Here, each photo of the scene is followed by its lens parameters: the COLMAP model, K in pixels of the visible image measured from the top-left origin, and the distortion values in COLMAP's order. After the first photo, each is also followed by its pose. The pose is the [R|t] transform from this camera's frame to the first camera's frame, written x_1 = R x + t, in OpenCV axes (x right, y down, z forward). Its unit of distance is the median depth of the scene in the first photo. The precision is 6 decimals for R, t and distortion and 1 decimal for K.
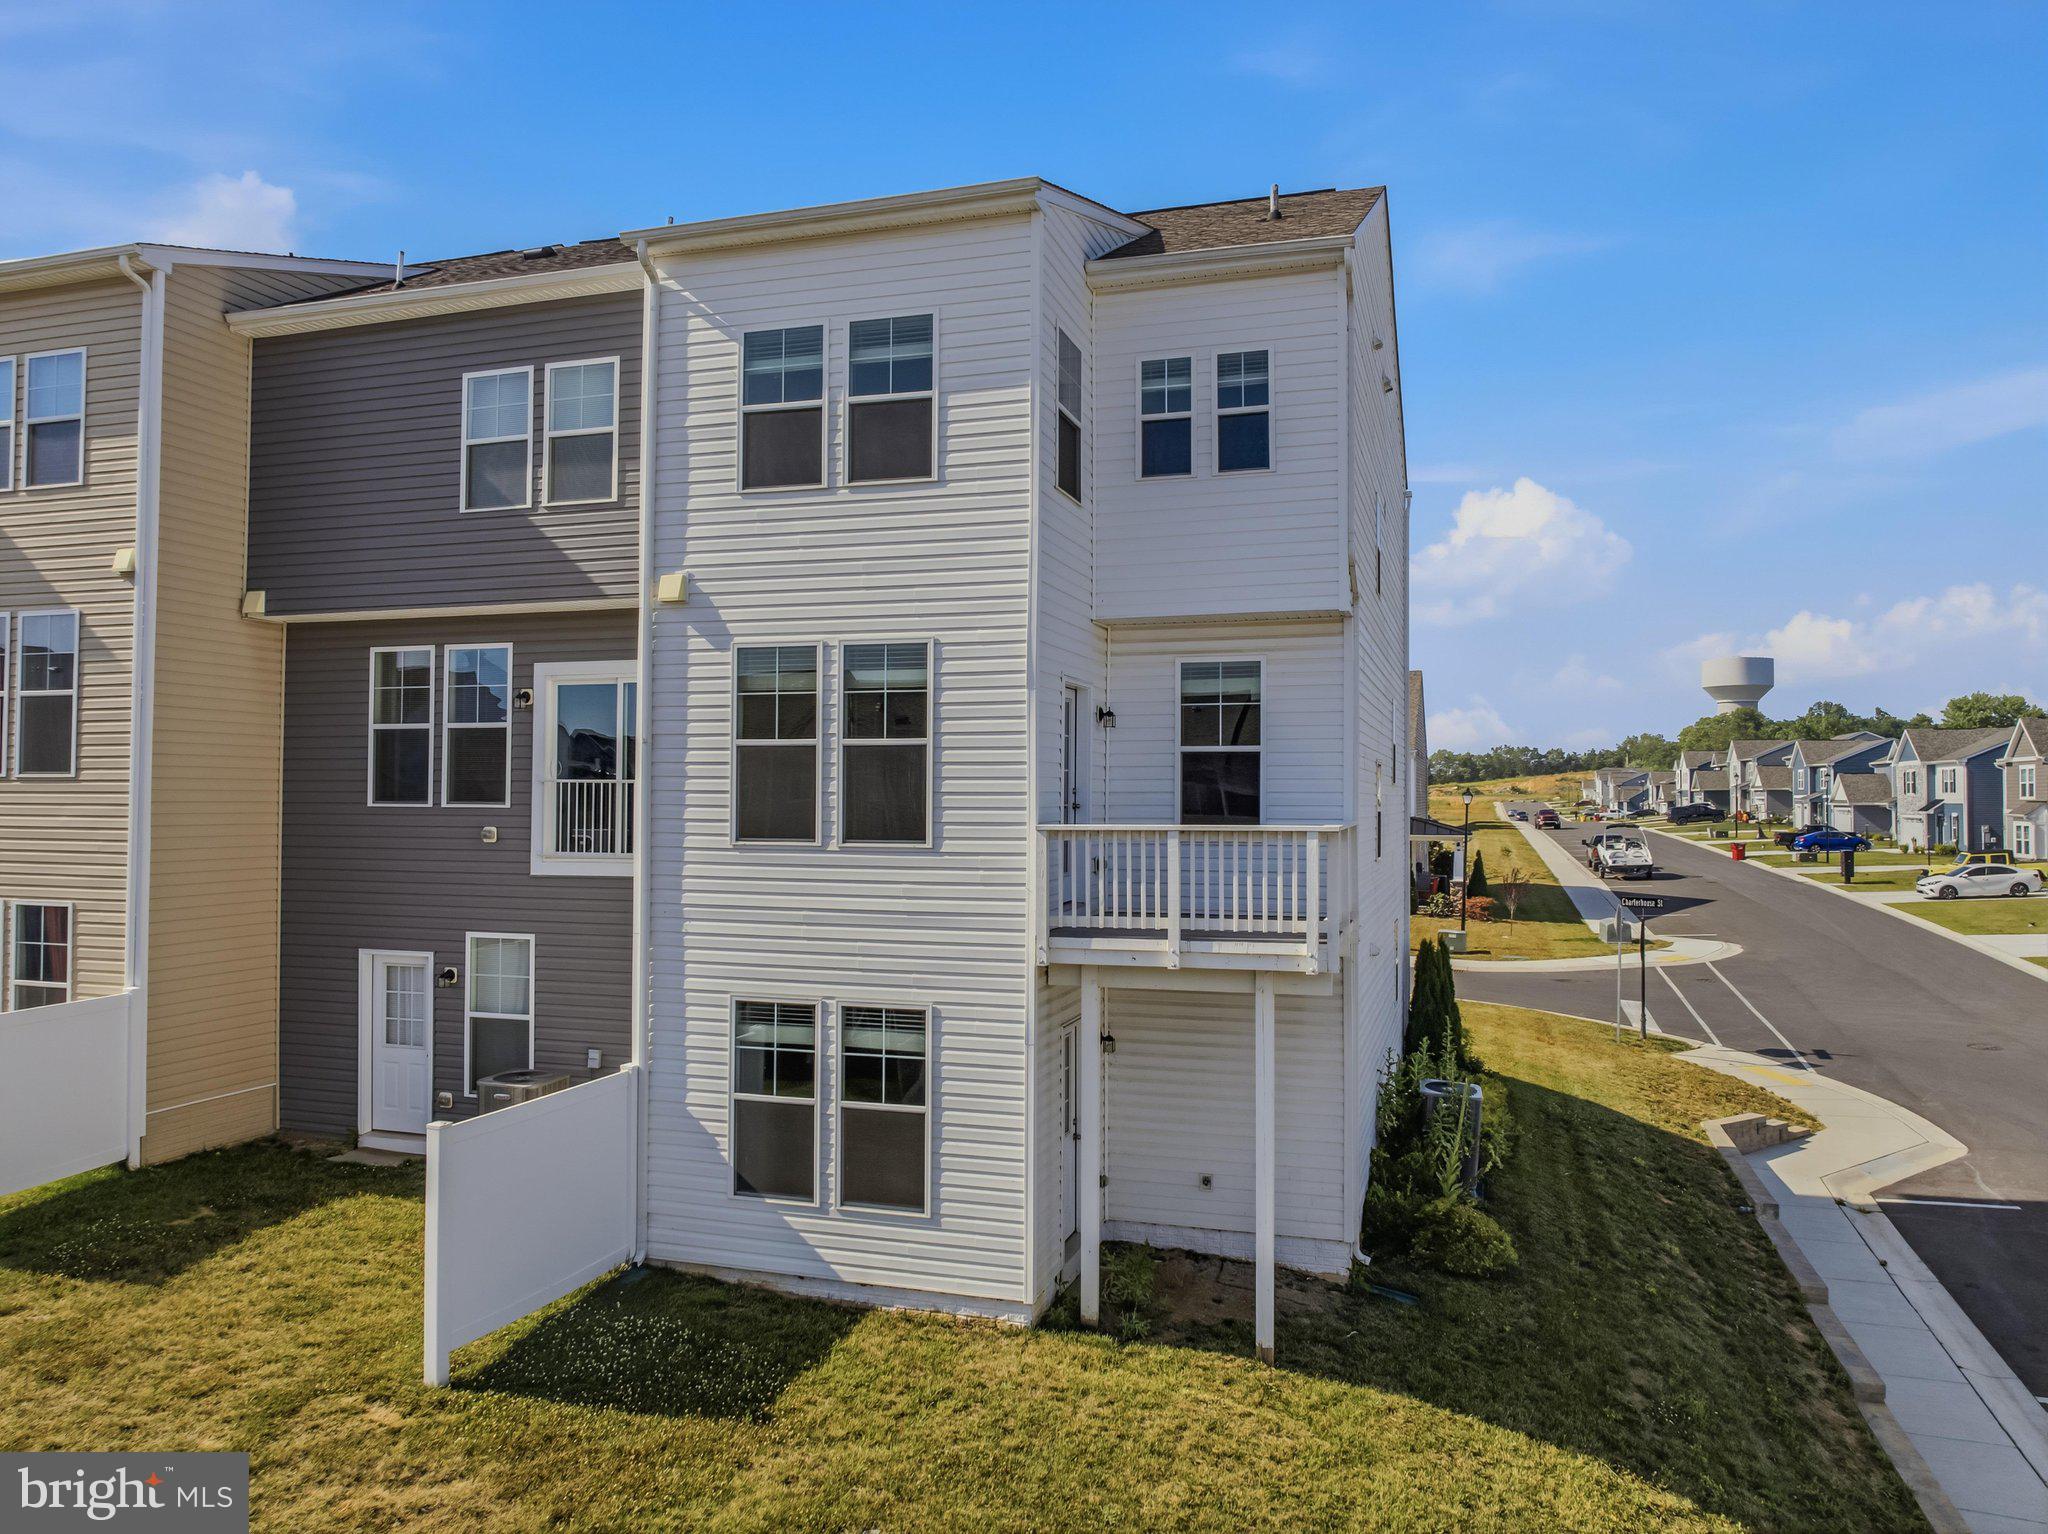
lens RADIAL K [[1440.4, 0, 1033.6], [0, 1440.4, 761.4], [0, 0, 1]] dist [-0.037969, -0.000834]
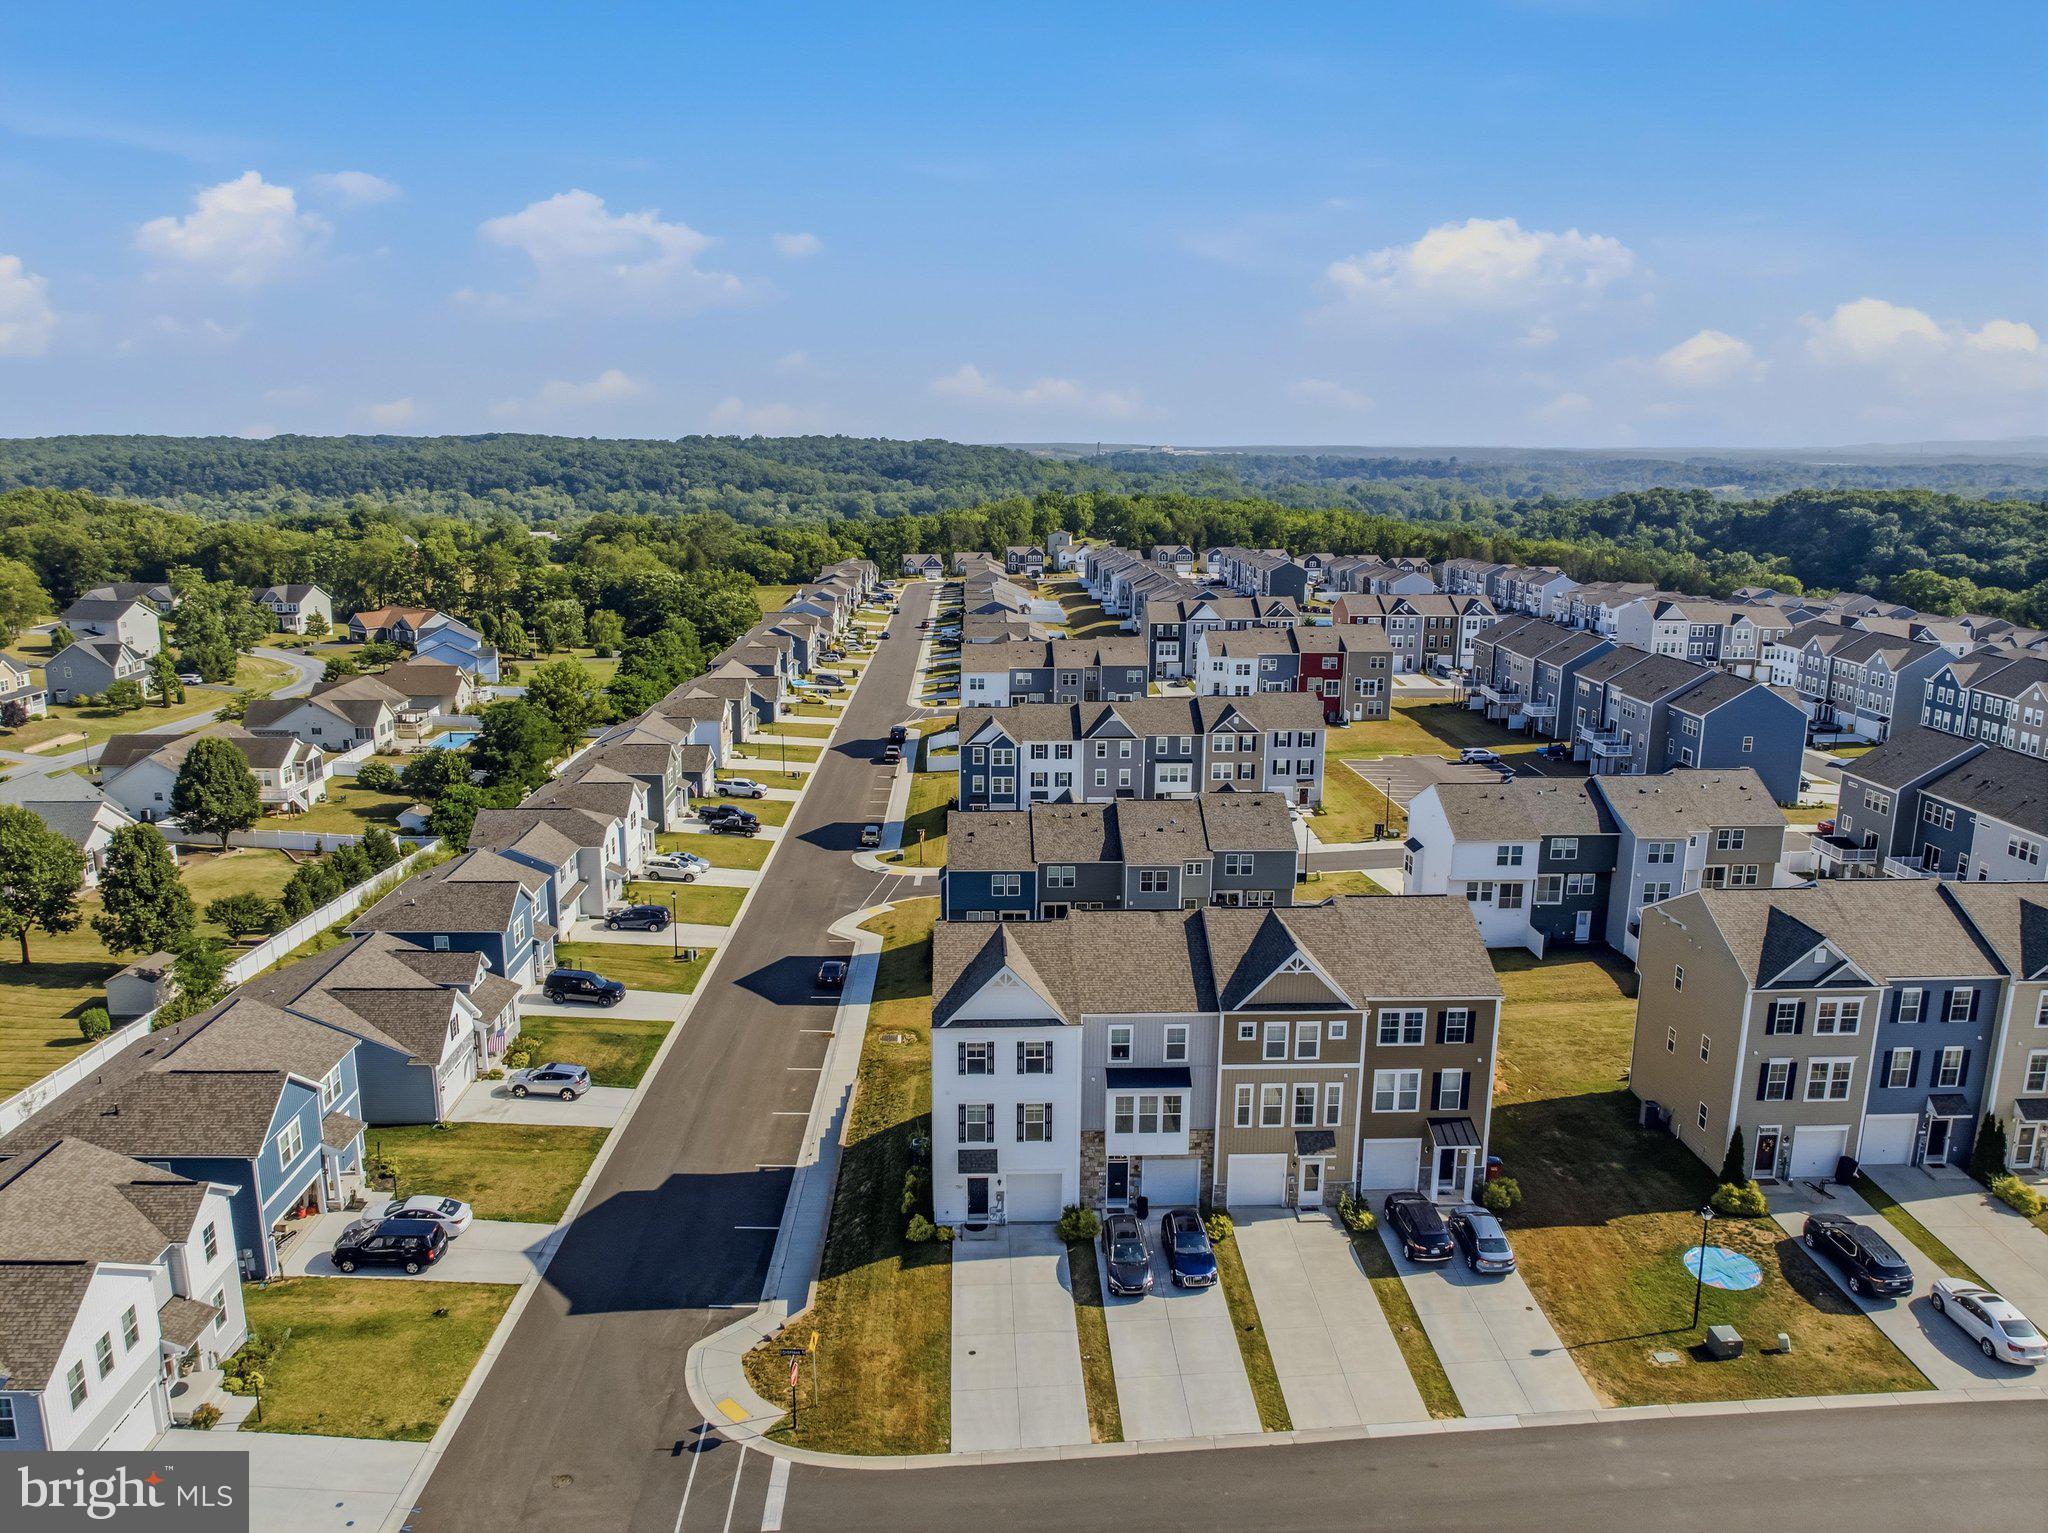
lens RADIAL K [[1440.4, 0, 1035.7], [0, 1440.4, 755.7], [0, 0, 1]] dist [-0.037969, -0.000834]
pose [[-0.941096, 0.060250, -0.332728, 1.647730], [-0.004439, 0.981711, 0.190323, -2.090513], [0.338110, 0.180590, -0.923617, 6.051429]]
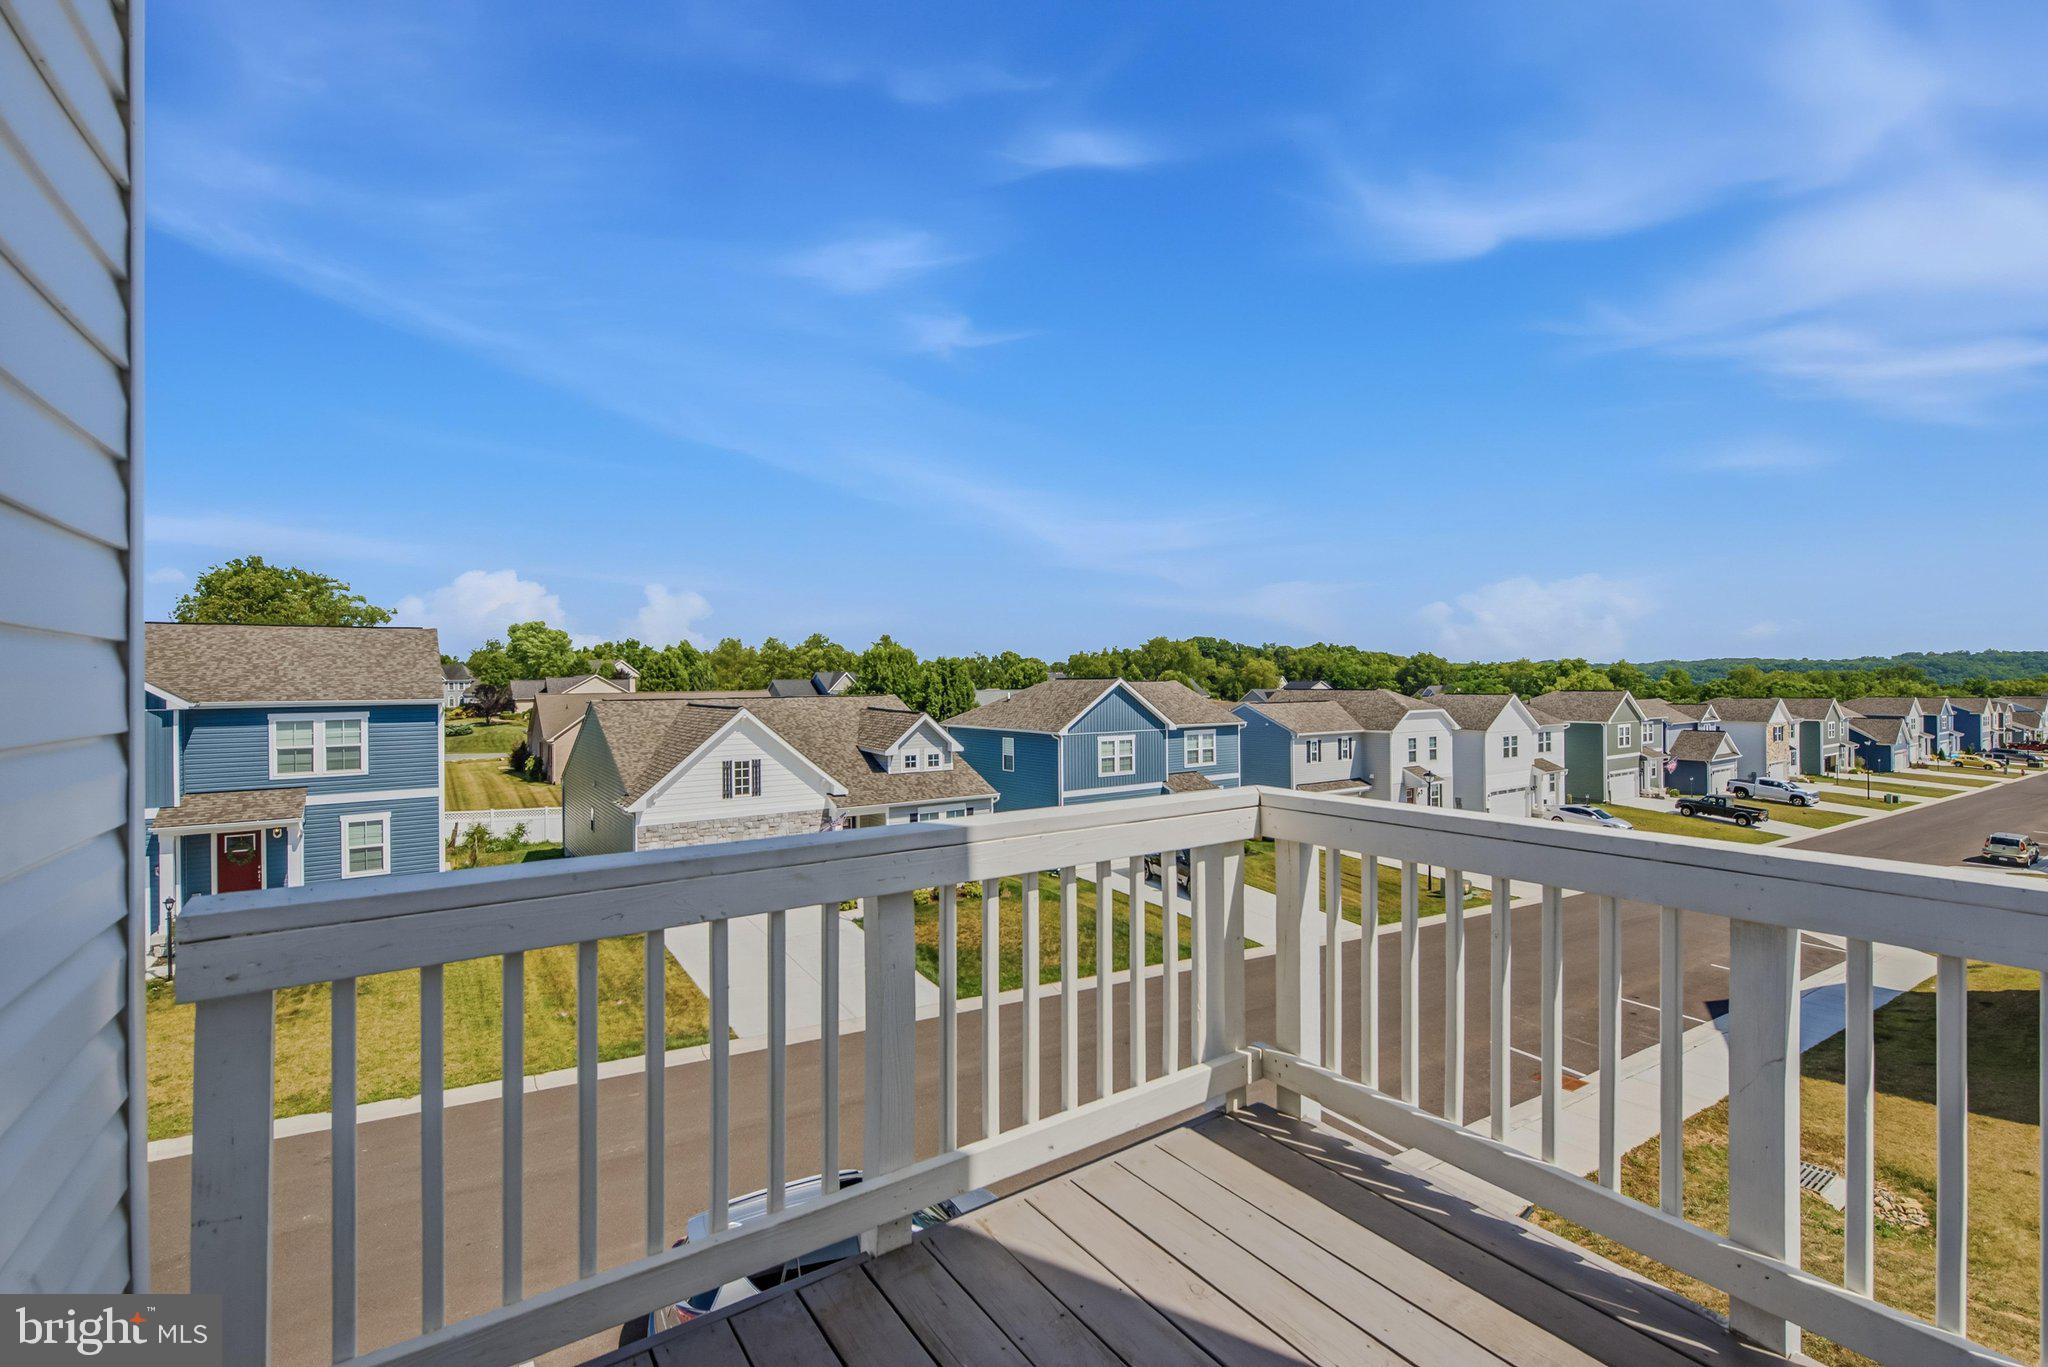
lens RADIAL K [[897.0, 0, 1031.1], [0, 897.0, 684.7], [0, 0, 1]] dist [0.004829, -0.002548]
pose [[-0.786147, 0.003096, 0.618031, 0.088023], [-0.007192, 0.999874, -0.014157, 0.018311], [-0.617997, -0.015574, -0.786026, 1.073619]]
